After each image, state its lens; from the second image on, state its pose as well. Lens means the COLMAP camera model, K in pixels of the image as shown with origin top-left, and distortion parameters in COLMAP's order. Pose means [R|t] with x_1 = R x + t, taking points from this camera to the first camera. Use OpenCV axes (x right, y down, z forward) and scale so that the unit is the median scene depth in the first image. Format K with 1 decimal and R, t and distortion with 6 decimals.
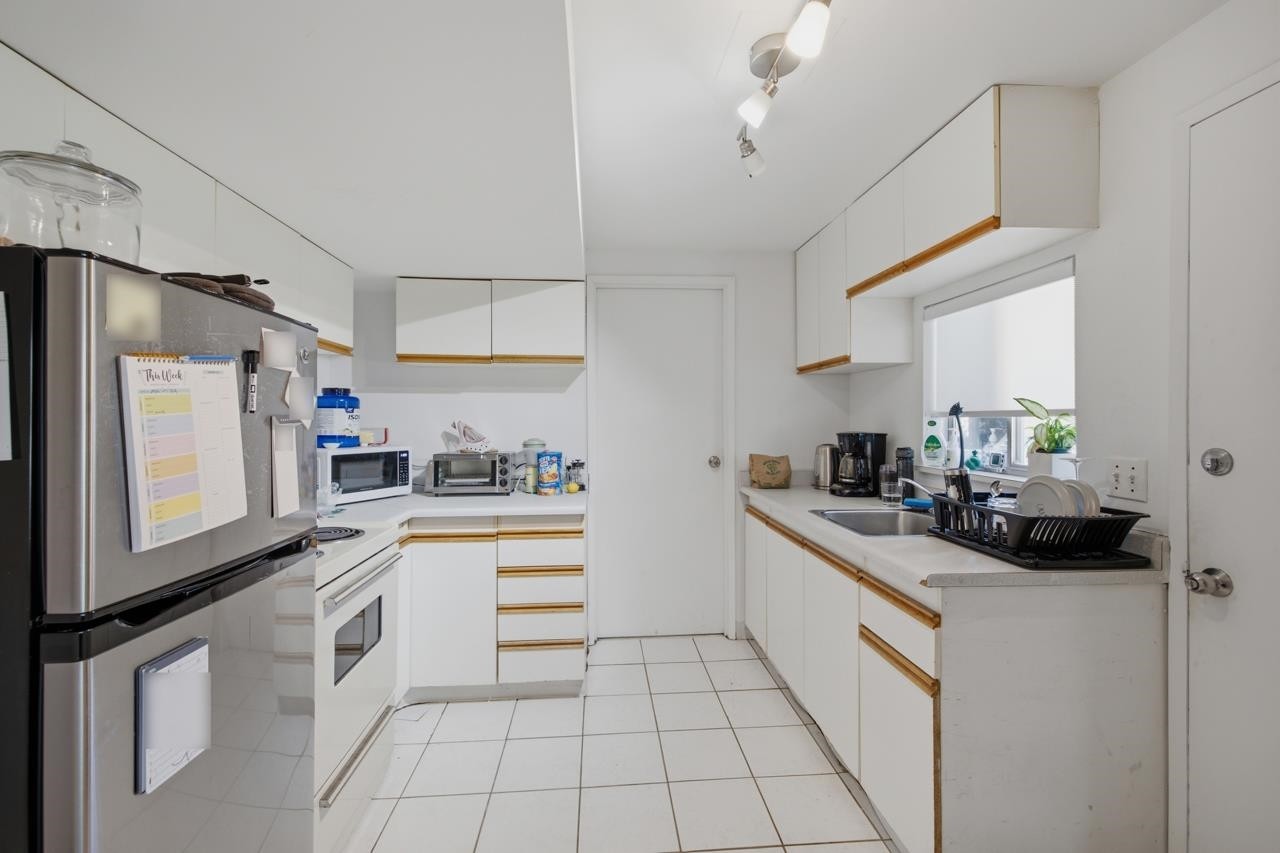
lens RADIAL K [[542.2, 0, 643.9], [0, 542.2, 419.9], [0, 0, 1]] dist [0.013622, -0.000208]
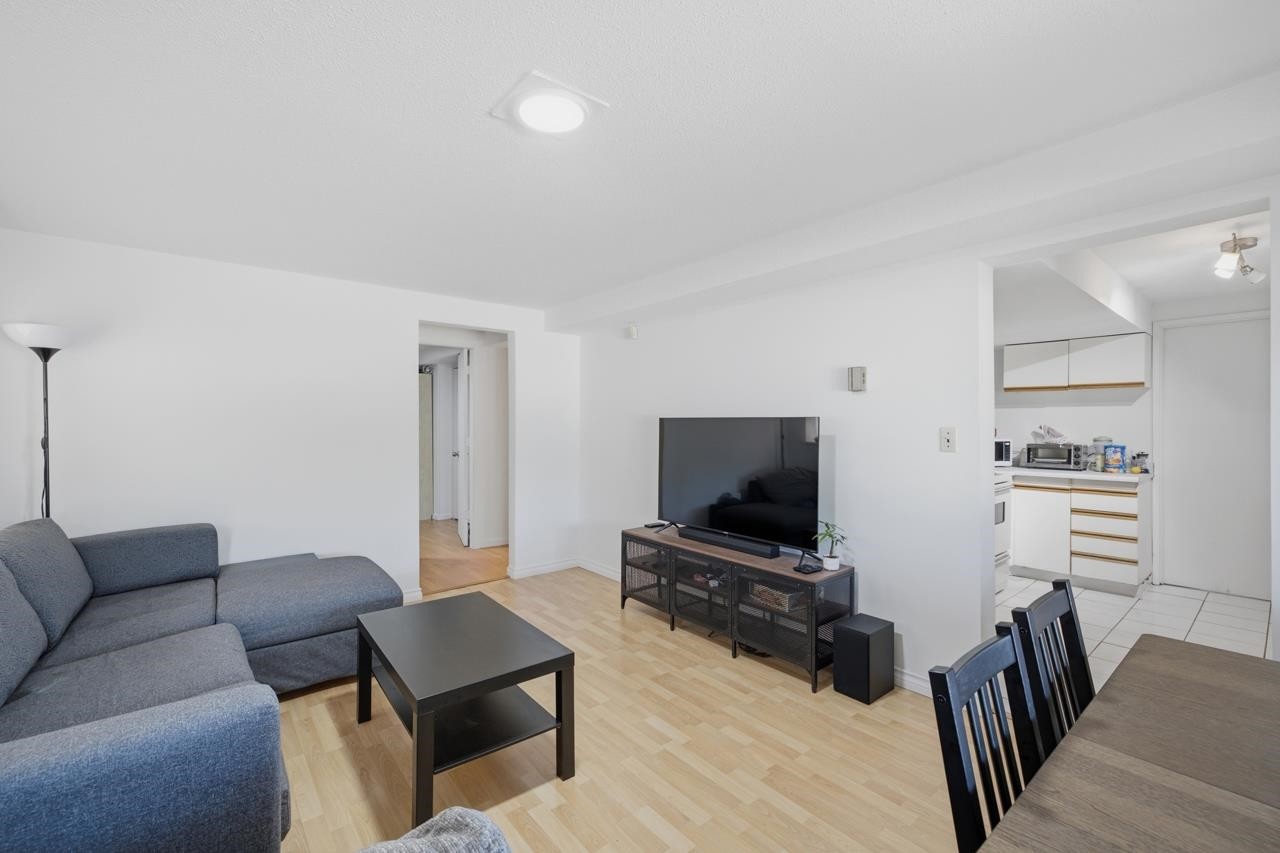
lens RADIAL K [[542.2, 0, 639.7], [0, 542.2, 426.1], [0, 0, 1]] dist [0.013622, -0.000208]
pose [[0.578400, 0.003770, -0.815745, 0.316350], [-0.007399, 0.999972, -0.000625, 0.016133], [0.815720, 0.006398, 0.578412, -1.005165]]
